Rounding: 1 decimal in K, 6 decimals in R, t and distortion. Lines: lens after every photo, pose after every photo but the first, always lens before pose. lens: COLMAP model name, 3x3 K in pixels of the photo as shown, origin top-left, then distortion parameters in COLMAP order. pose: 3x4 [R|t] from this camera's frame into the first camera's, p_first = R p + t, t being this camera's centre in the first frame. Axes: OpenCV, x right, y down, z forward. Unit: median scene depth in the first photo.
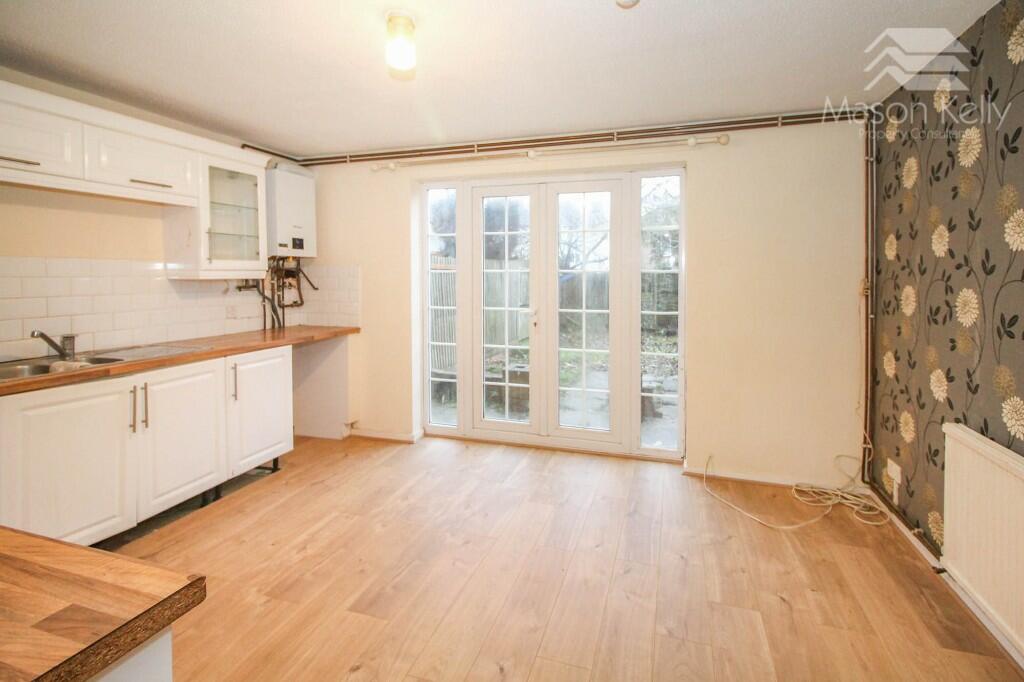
lens RADIAL K [[500.7, 0, 512.0], [0, 500.7, 341.0], [0, 0, 1]] dist [0.012669, 0.000082]
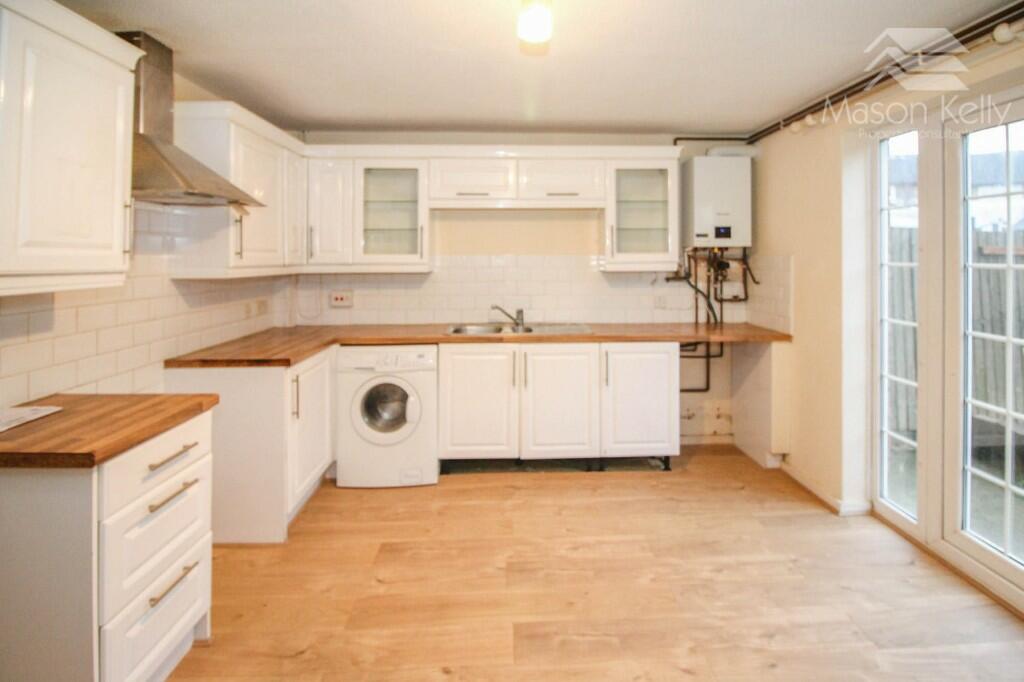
lens RADIAL K [[508.1, 0, 512.4], [0, 508.1, 298.5], [0, 0, 1]] dist [0.001389, -0.000499]
pose [[0.335420, 0.079544, -0.938704, 0.331448], [-0.122001, 0.991706, 0.040442, -0.073267], [0.934135, 0.100958, 0.342342, 0.376926]]
